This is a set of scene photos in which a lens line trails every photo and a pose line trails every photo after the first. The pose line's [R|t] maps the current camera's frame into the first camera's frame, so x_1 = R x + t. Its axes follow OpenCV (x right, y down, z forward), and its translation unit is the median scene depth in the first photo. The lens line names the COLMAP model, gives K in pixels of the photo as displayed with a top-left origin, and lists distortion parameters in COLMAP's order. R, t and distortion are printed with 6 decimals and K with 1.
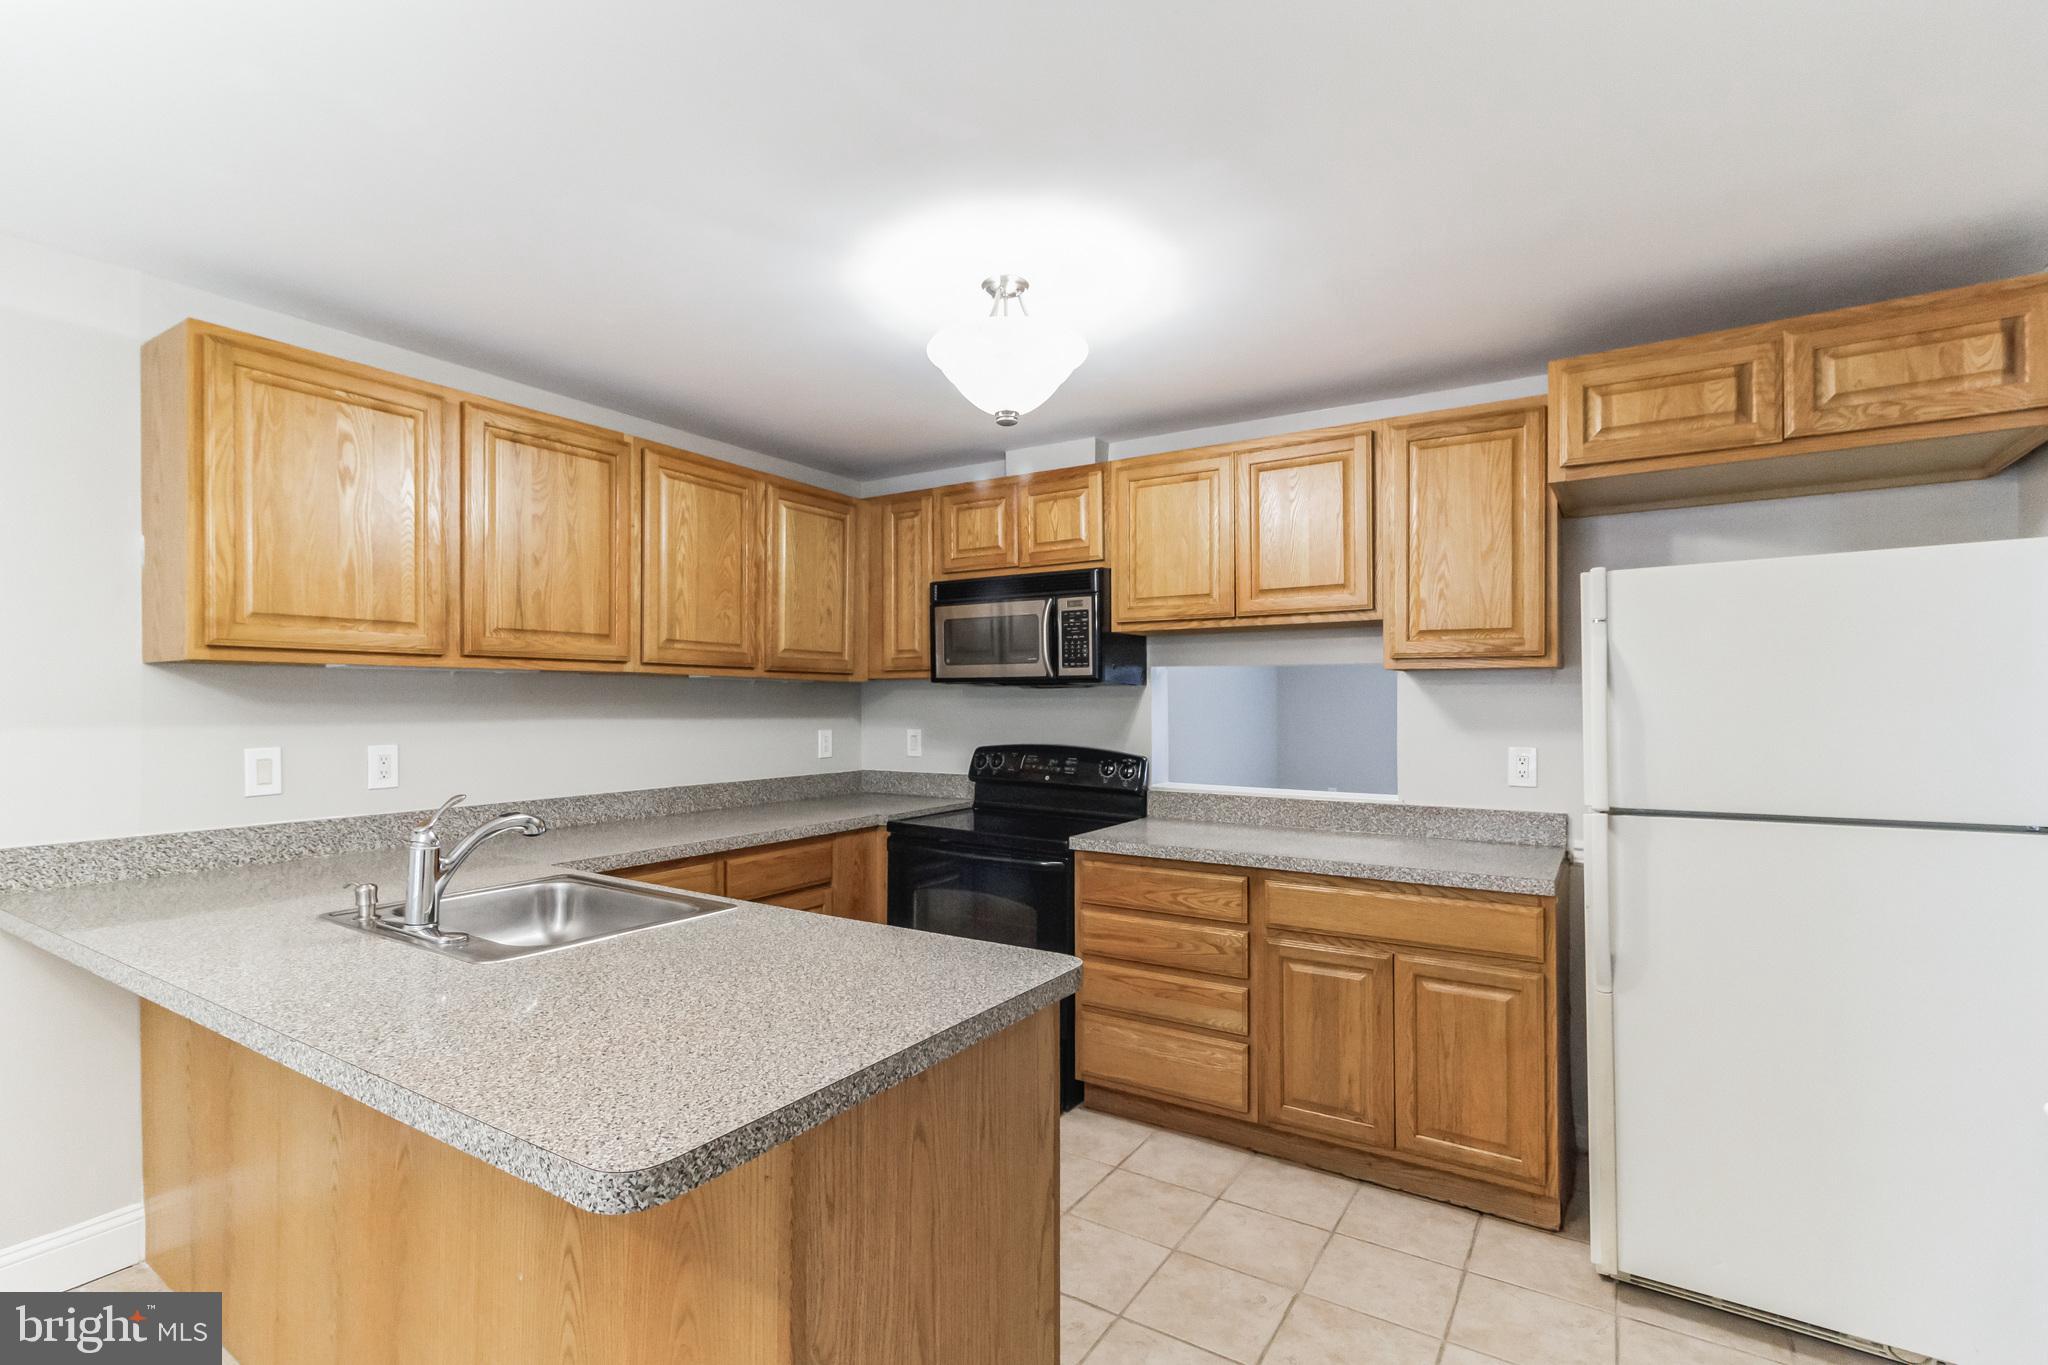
lens RADIAL K [[944.4, 0, 1016.2], [0, 944.4, 693.7], [0, 0, 1]] dist [-0.002882, -0.002349]
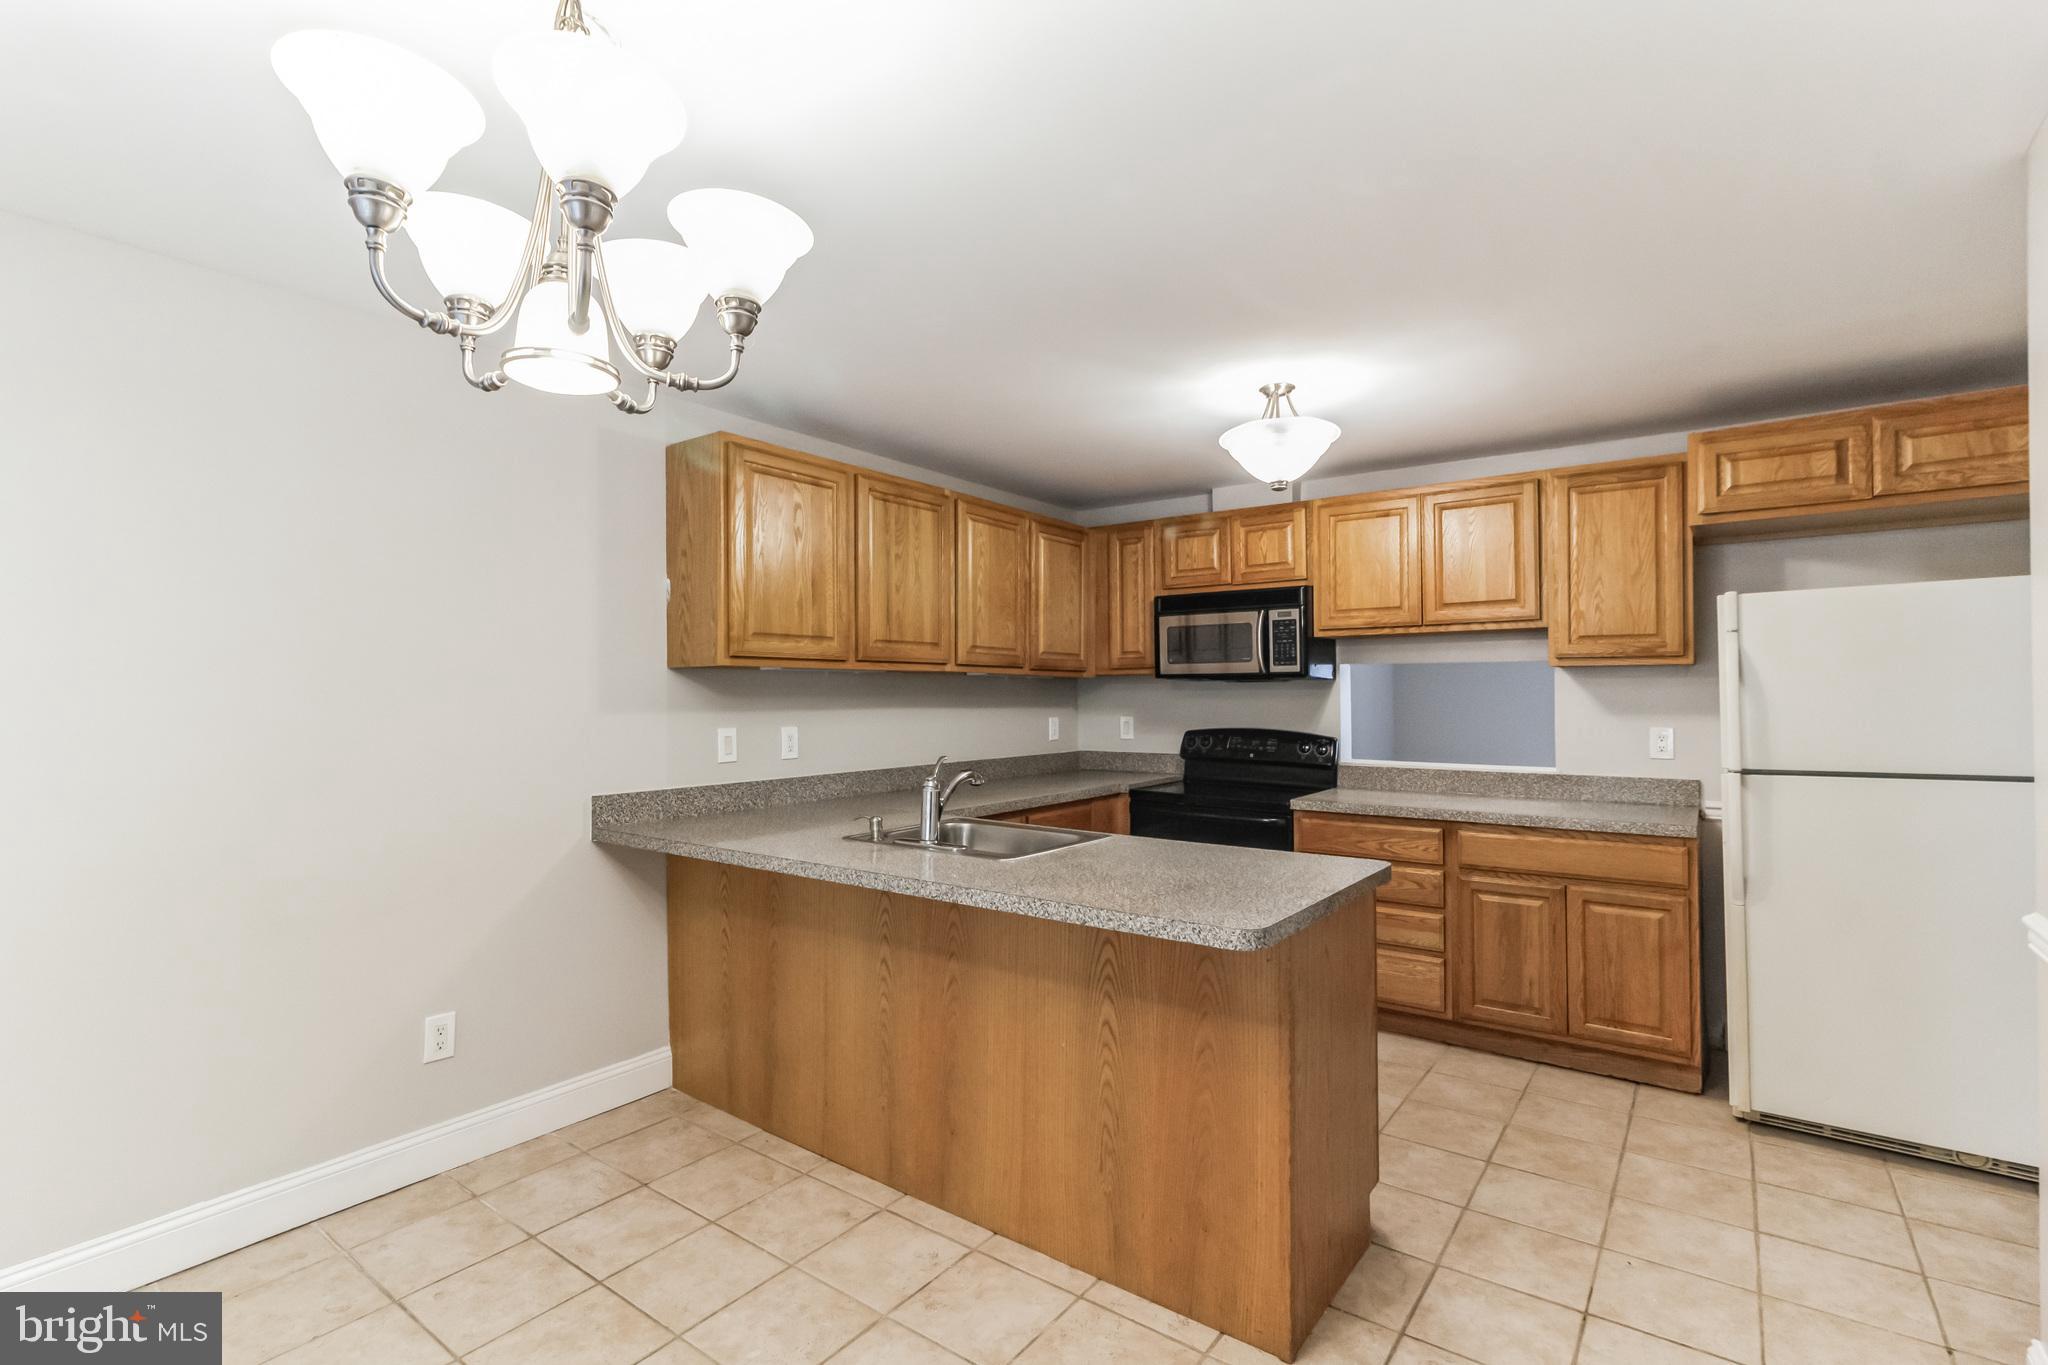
lens RADIAL K [[944.4, 0, 1031.8], [0, 944.4, 682.4], [0, 0, 1]] dist [-0.002882, -0.002349]
pose [[0.998251, -0.004738, -0.058920, -0.241345], [0.004472, 0.999979, -0.004644, -0.001462], [0.058940, 0.004372, 0.998252, -0.322839]]
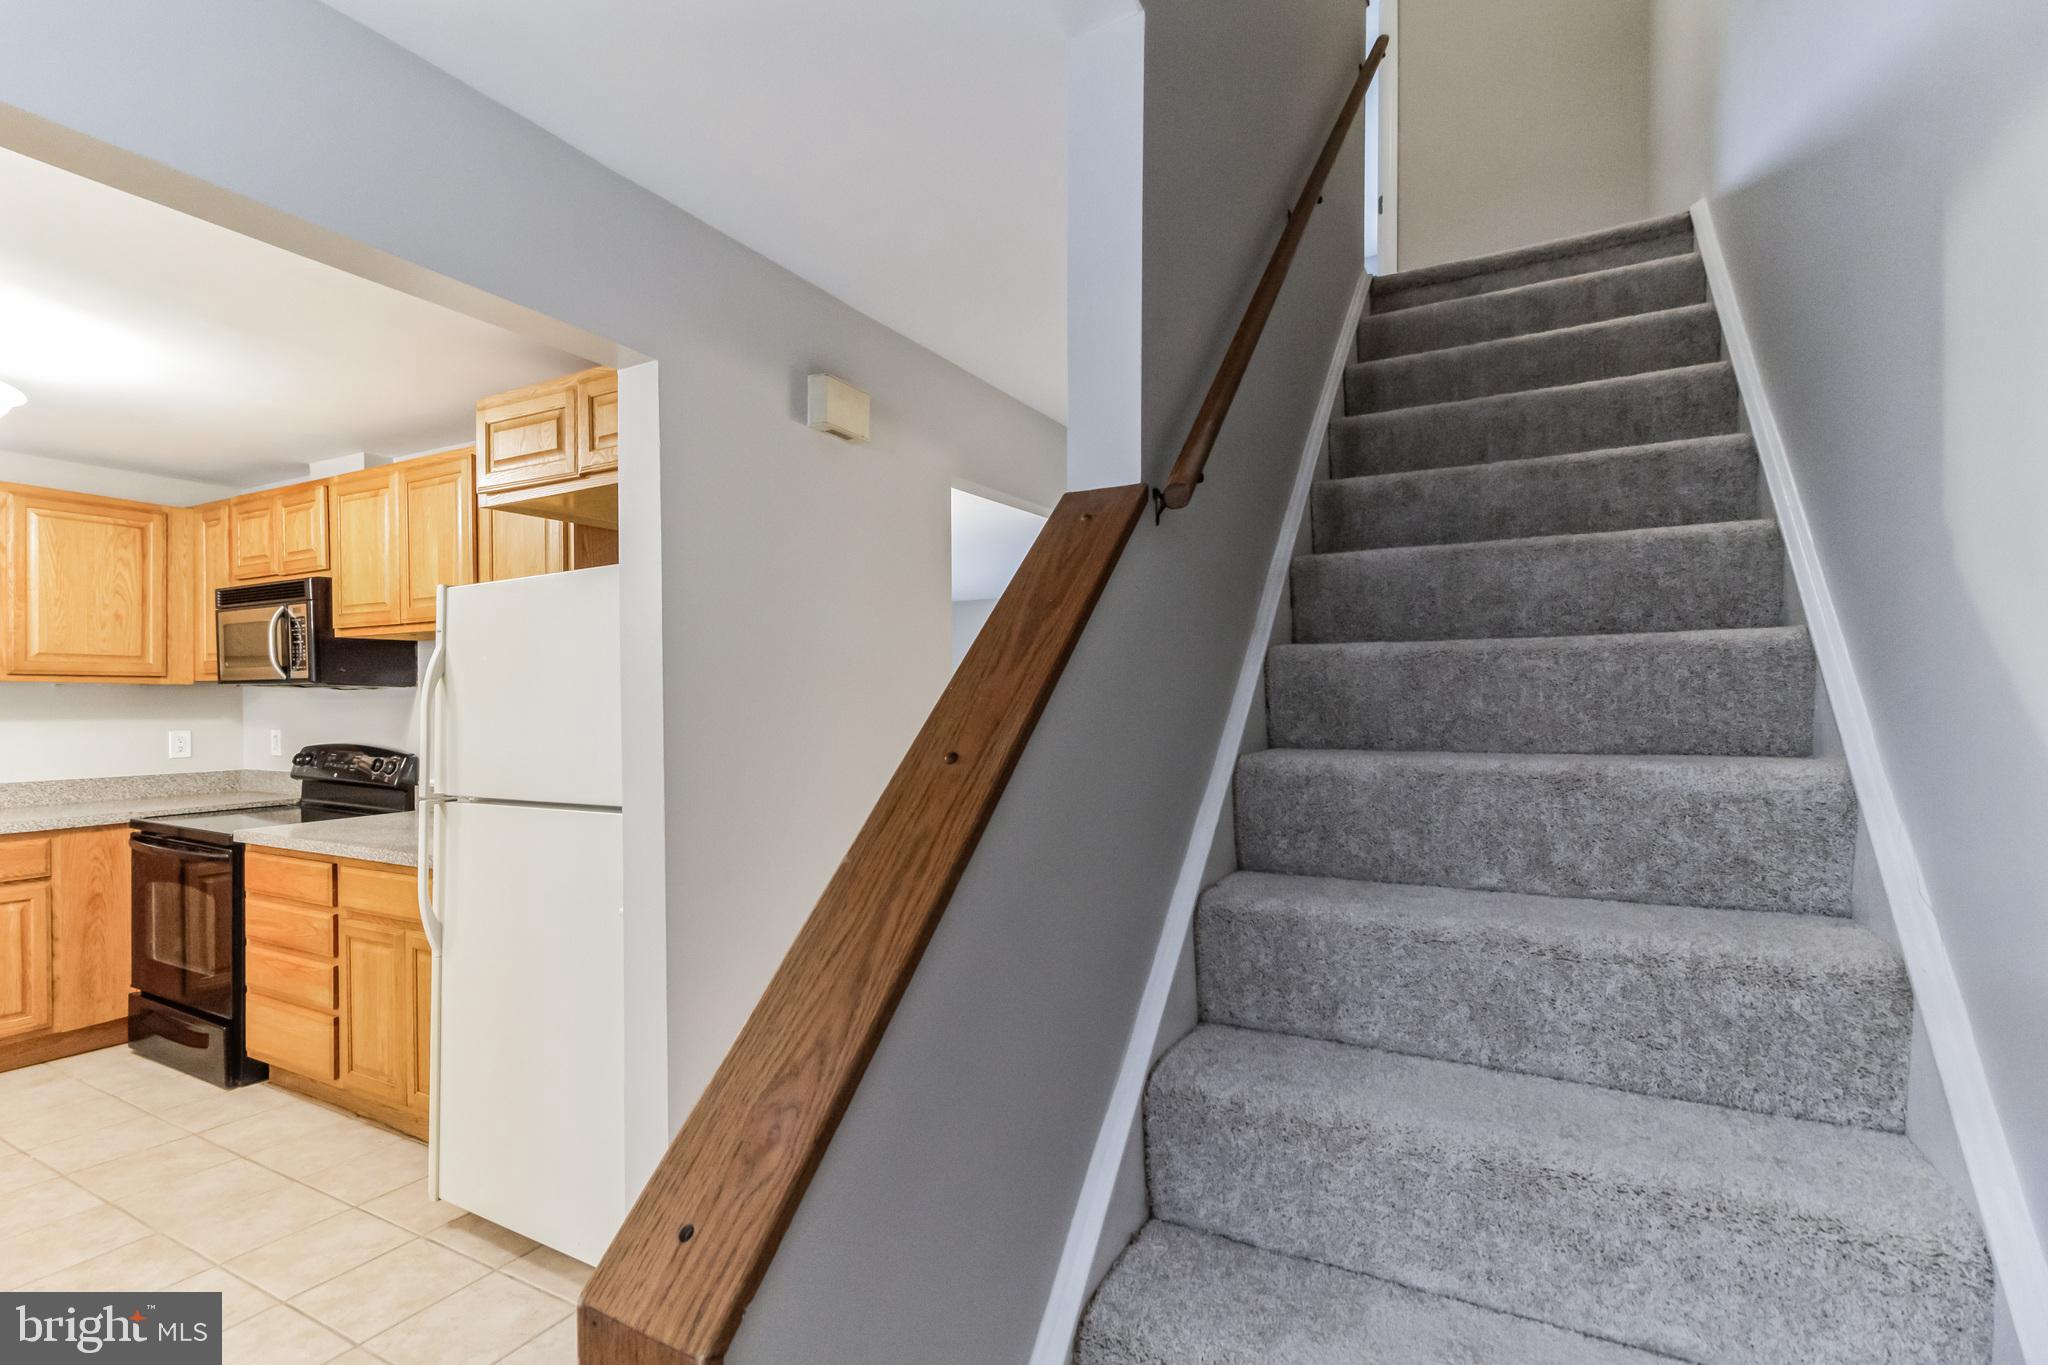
lens RADIAL K [[944.4, 0, 1058.1], [0, 944.4, 697.4], [0, 0, 1]] dist [-0.002882, -0.002349]
pose [[0.995391, -0.003502, 0.095839, 0.988707], [0.002876, 0.999974, 0.006669, -0.003011], [-0.095860, -0.006363, 0.995374, -0.162658]]
